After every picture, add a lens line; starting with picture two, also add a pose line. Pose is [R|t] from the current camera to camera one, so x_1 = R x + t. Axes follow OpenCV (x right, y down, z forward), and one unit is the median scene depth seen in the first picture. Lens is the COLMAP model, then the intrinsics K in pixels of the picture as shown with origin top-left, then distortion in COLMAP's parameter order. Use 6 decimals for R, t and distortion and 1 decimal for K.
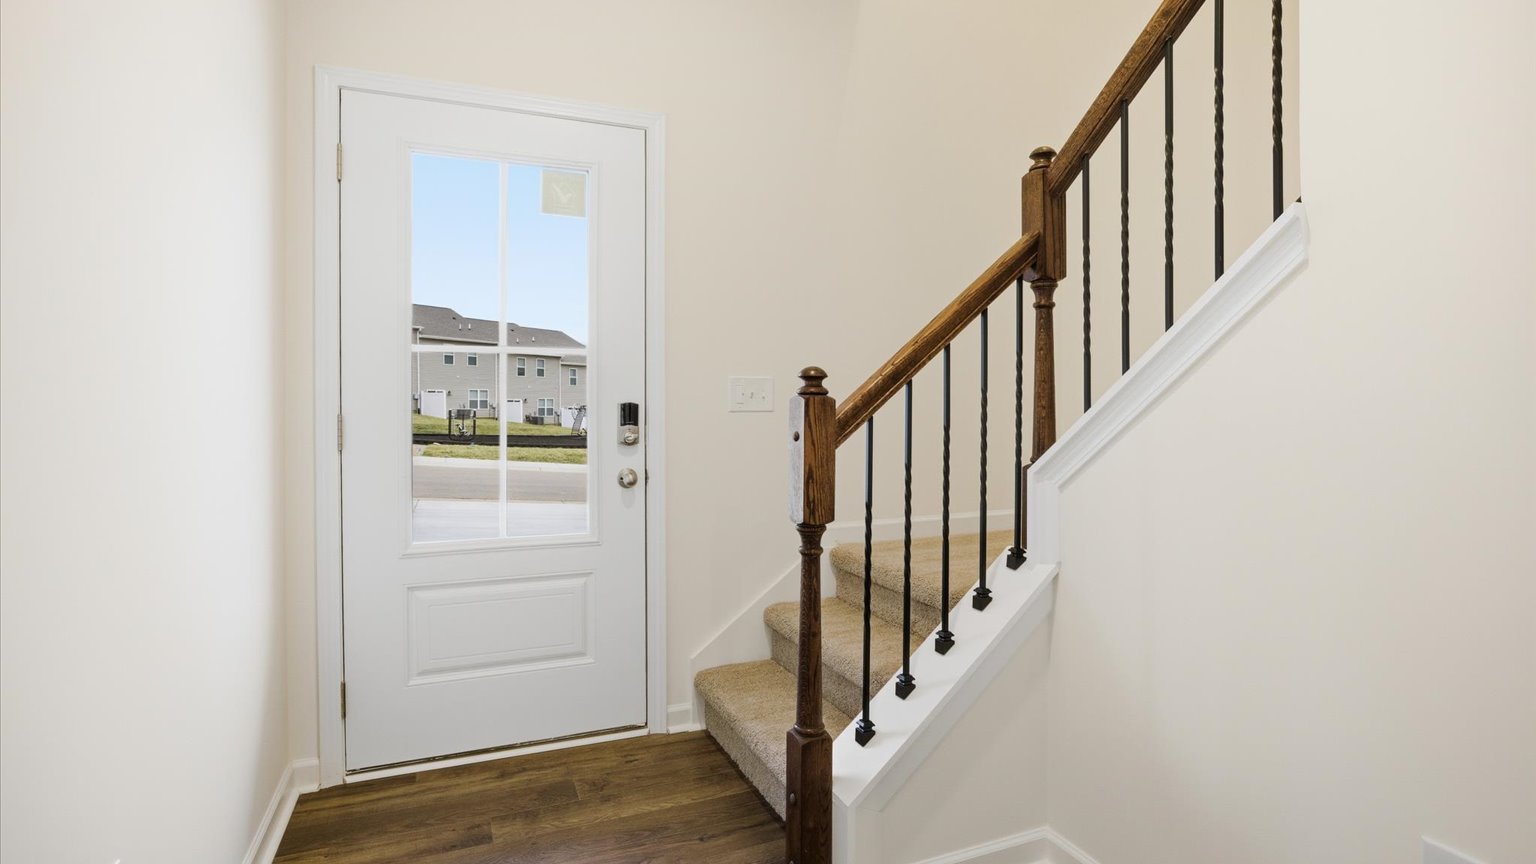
lens RADIAL K [[757.0, 0, 765.3], [0, 757.0, 415.2], [0, 0, 1]] dist [-0.001259, 0.000109]
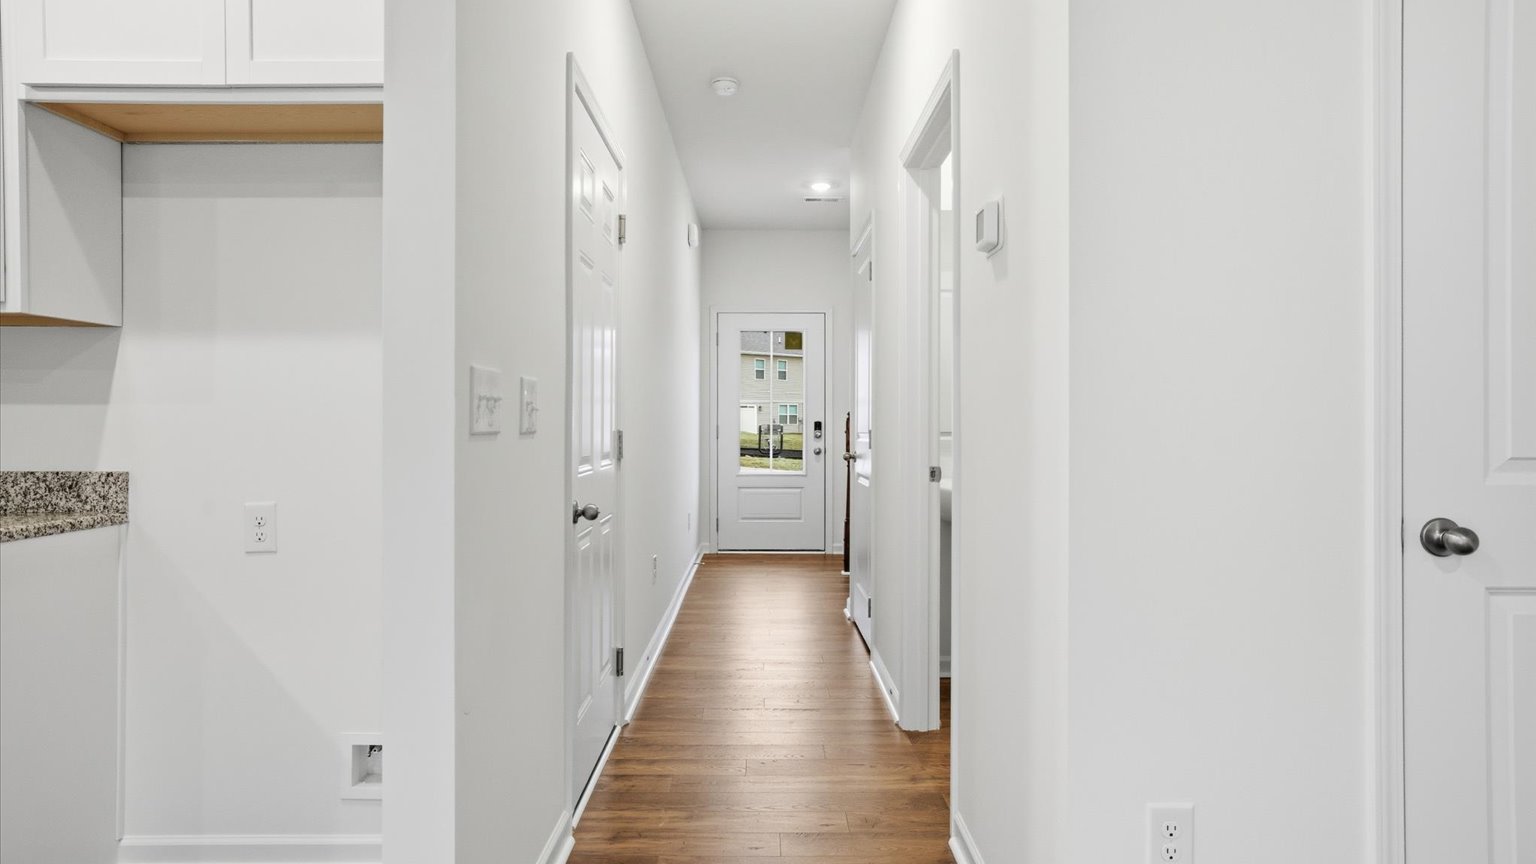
lens RADIAL K [[905.4, 0, 768.0], [0, 905.4, 432.0], [0, 0, 1]] dist [-0.002009, -0.000102]
pose [[0.925991, 0.004715, -0.377516, 0.796577], [-0.004780, 0.999988, 0.000763, 0.017614], [0.377516, 0.001098, 0.926003, -1.840678]]
